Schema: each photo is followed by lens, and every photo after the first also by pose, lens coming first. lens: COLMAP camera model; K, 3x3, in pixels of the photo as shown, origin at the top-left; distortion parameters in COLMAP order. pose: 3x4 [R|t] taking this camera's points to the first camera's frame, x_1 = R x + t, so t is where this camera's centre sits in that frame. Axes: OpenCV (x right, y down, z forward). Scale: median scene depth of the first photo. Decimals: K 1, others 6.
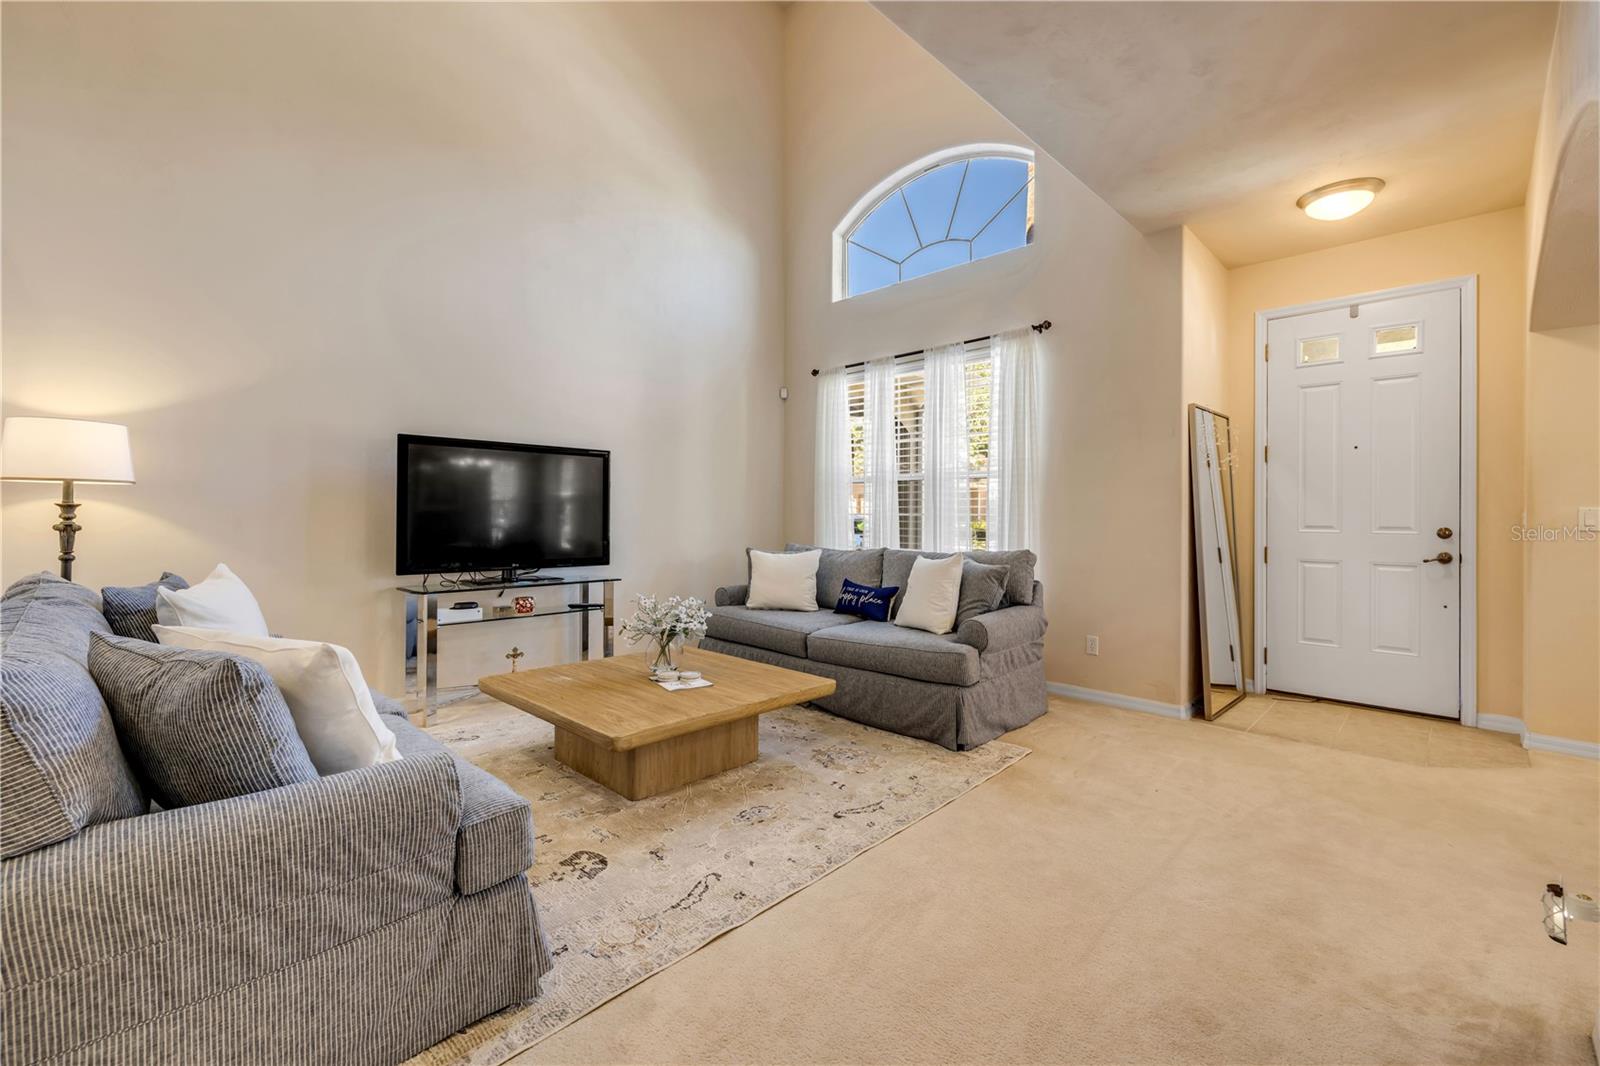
lens RADIAL K [[675.0, 0, 801.2], [0, 675.0, 516.0], [0, 0, 1]] dist [-0.003899, 0.001162]
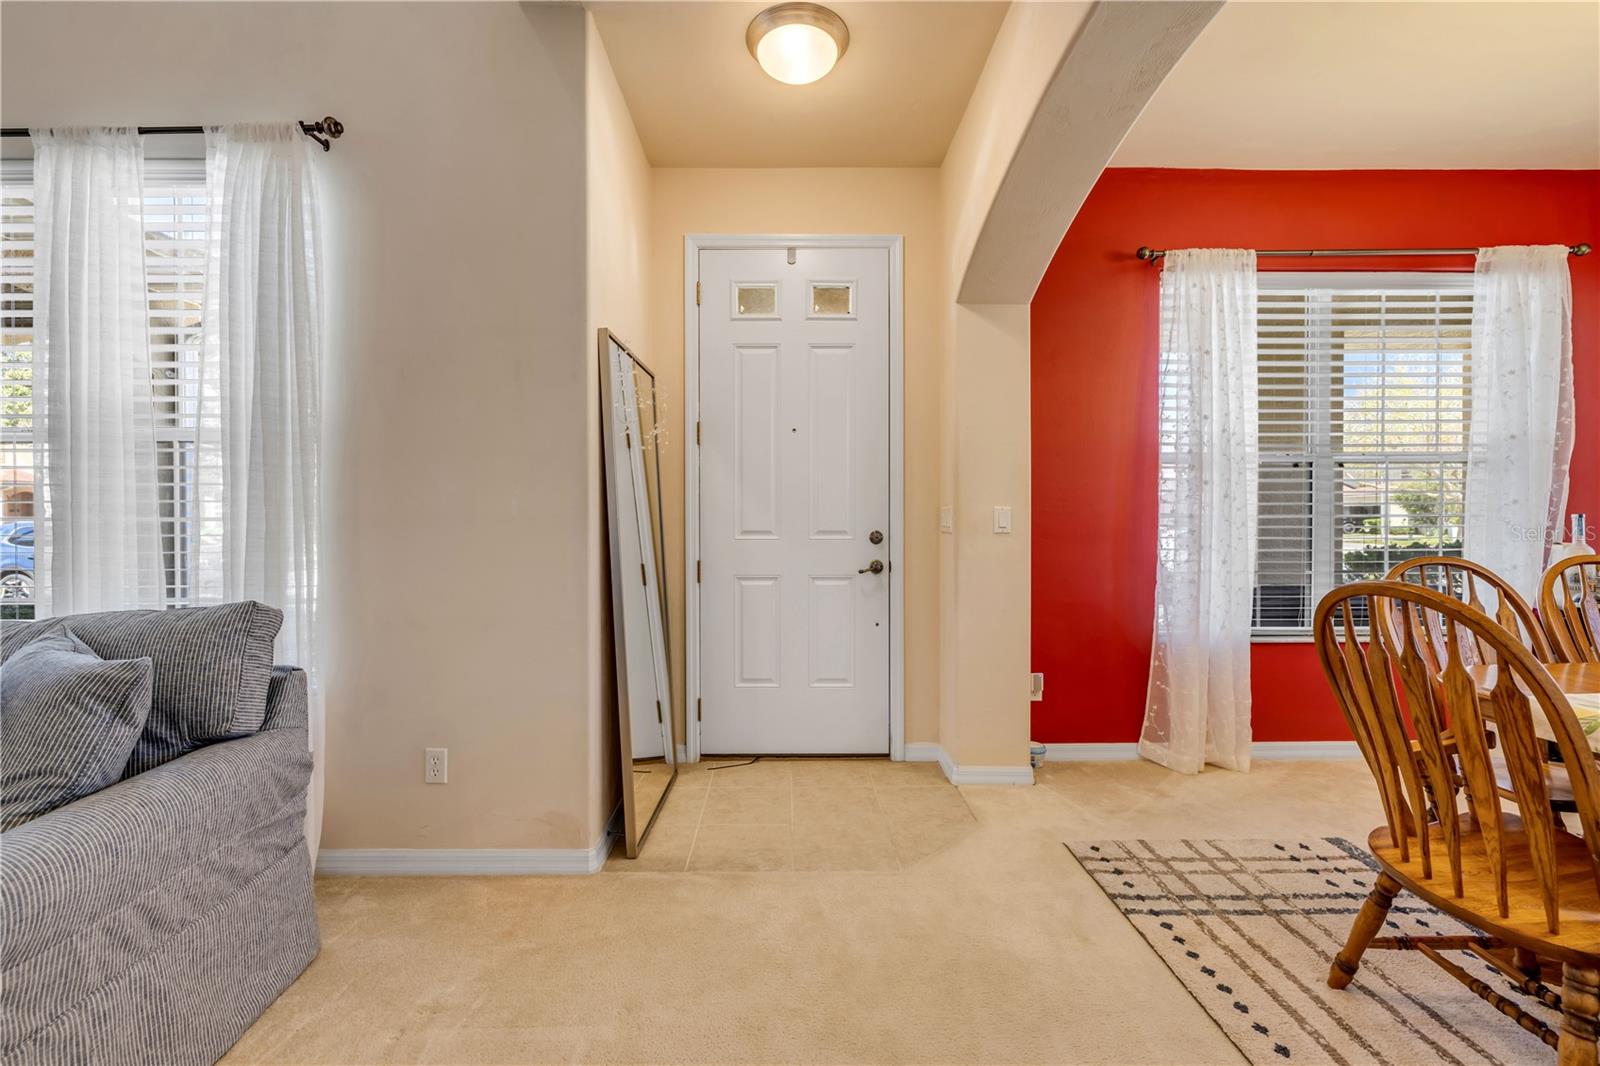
lens RADIAL K [[675.0, 0, 796.2], [0, 675.0, 521.7], [0, 0, 1]] dist [-0.003899, 0.001162]
pose [[0.704951, -0.008928, 0.709199, 0.258174], [0.005708, 0.999960, 0.006914, -0.000729], [-0.709233, -0.000825, 0.704974, 0.429130]]
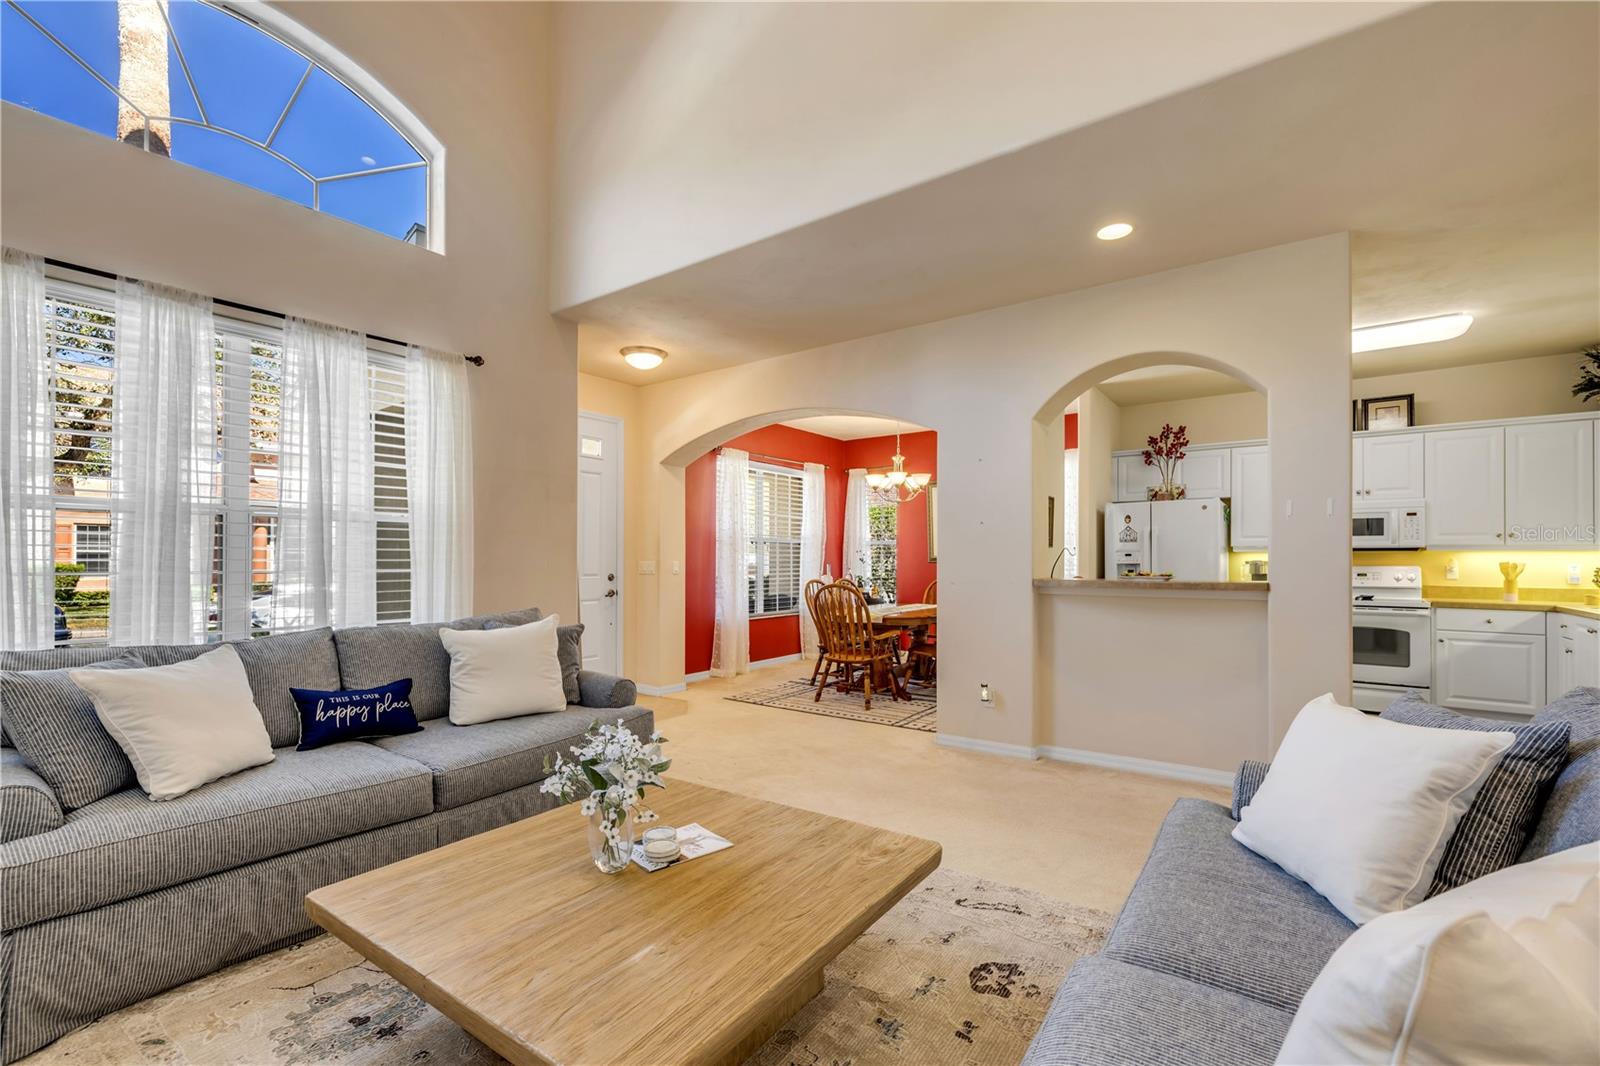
lens RADIAL K [[675.0, 0, 798.1], [0, 675.0, 538.6], [0, 0, 1]] dist [-0.003899, 0.001162]
pose [[-0.141973, 0.028449, 0.989462, -0.606586], [0.000506, 0.999589, -0.028668, -0.017266], [-0.989870, -0.003569, -0.141929, 0.715873]]
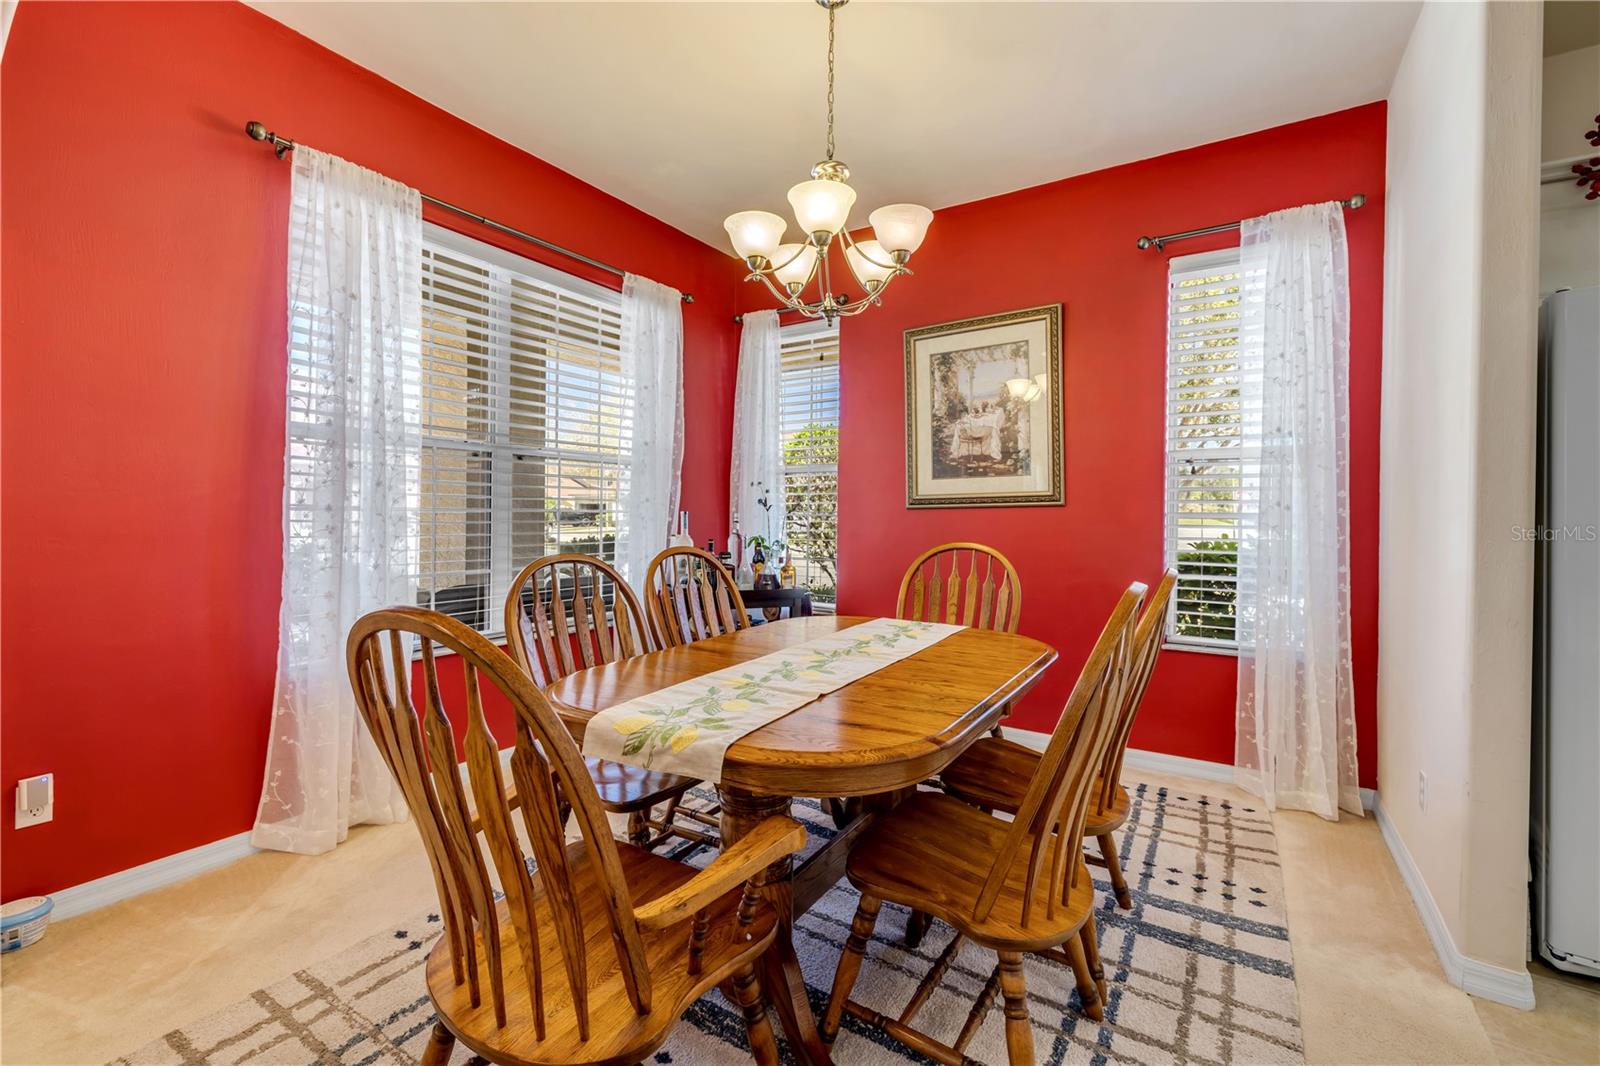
lens RADIAL K [[675.0, 0, 799.2], [0, 675.0, 519.0], [0, 0, 1]] dist [-0.003899, 0.001162]
pose [[-0.204166, -0.011781, 0.978865, 0.462486], [-0.007470, 0.999917, 0.010476, 0.000708], [-0.978908, -0.005173, -0.204237, 0.376154]]
